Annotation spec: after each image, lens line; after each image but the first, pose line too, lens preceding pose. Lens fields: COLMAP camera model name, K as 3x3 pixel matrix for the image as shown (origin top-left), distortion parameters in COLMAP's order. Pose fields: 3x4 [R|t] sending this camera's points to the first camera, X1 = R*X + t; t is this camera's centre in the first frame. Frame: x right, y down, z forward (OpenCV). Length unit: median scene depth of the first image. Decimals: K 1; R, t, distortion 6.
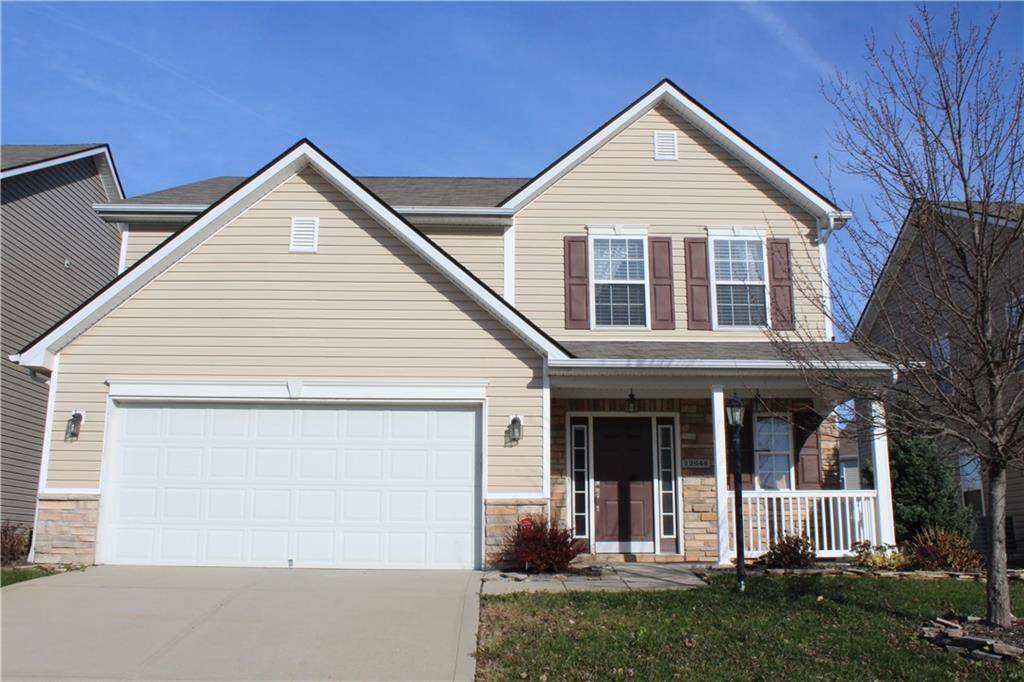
lens RADIAL K [[927.7, 0, 512.0], [0, 927.7, 341.0], [0, 0, 1]] dist [-0.114919, 0.002340]
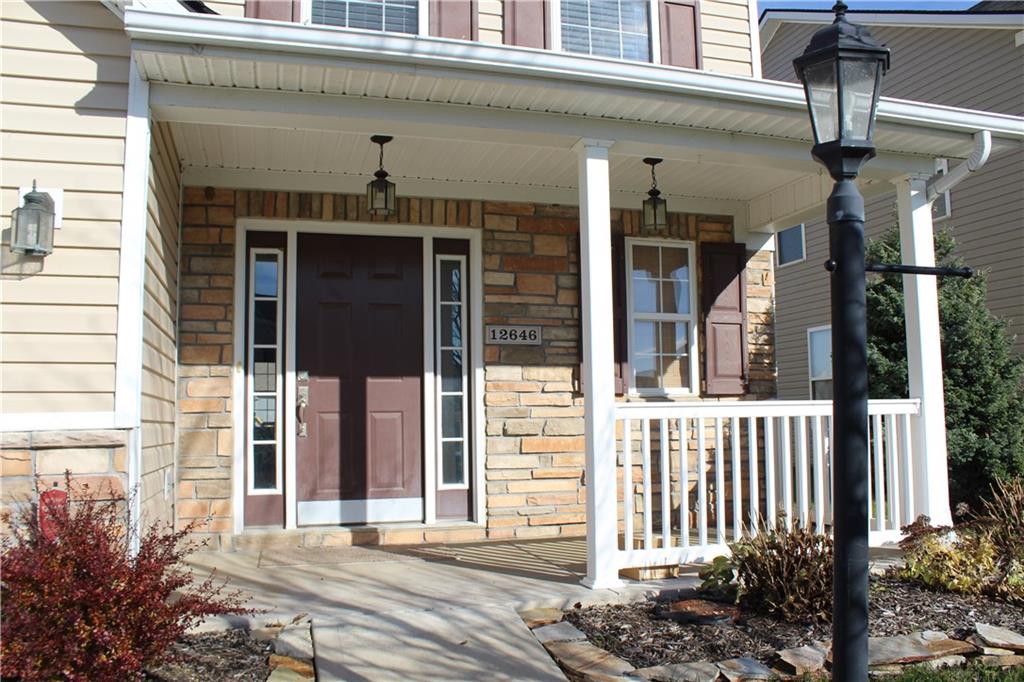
lens RADIAL K [[858.2, 0, 512.0], [0, 858.2, 341.0], [0, 0, 1]] dist [-0.237599, 0.387568]
pose [[0.964848, 0.007491, 0.262701, 0.081829], [-0.041973, 0.991155, 0.125894, 0.079704], [-0.259435, -0.132495, 0.956629, 0.573101]]
